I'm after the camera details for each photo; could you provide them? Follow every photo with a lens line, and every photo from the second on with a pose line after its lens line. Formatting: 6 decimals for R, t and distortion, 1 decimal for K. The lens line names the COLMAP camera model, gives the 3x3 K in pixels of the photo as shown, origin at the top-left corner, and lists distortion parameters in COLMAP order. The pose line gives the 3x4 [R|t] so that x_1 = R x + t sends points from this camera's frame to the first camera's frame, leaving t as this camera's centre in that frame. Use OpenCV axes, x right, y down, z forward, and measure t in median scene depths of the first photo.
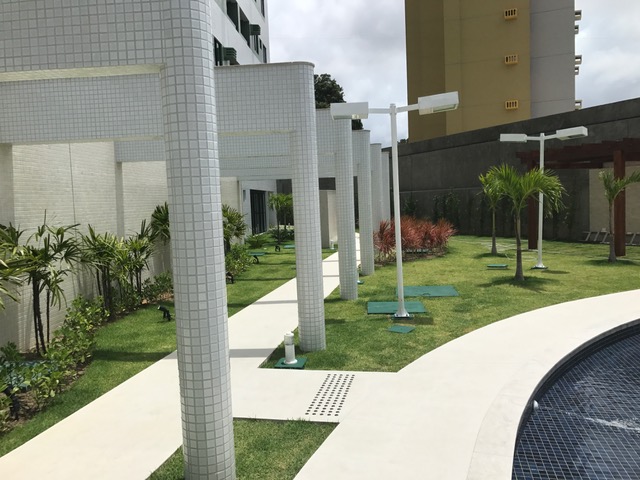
lens RADIAL K [[535.5, 0, 319.9], [0, 535.5, 236.9], [0, 0, 1]] dist [0.012371, 0.012894]
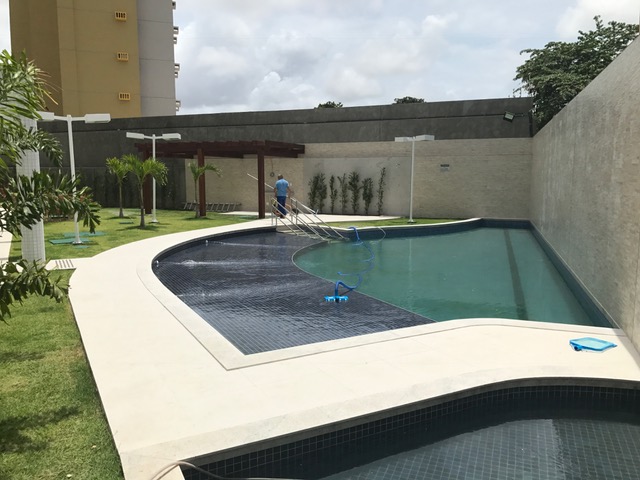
lens RADIAL K [[535.5, 0, 319.0], [0, 535.5, 238.5], [0, 0, 1]] dist [0.012371, 0.012894]
pose [[0.767890, -0.035368, 0.639604, -0.187215], [0.011120, 0.999060, 0.041894, 0.038992], [-0.640485, -0.025058, 0.767562, -0.424879]]
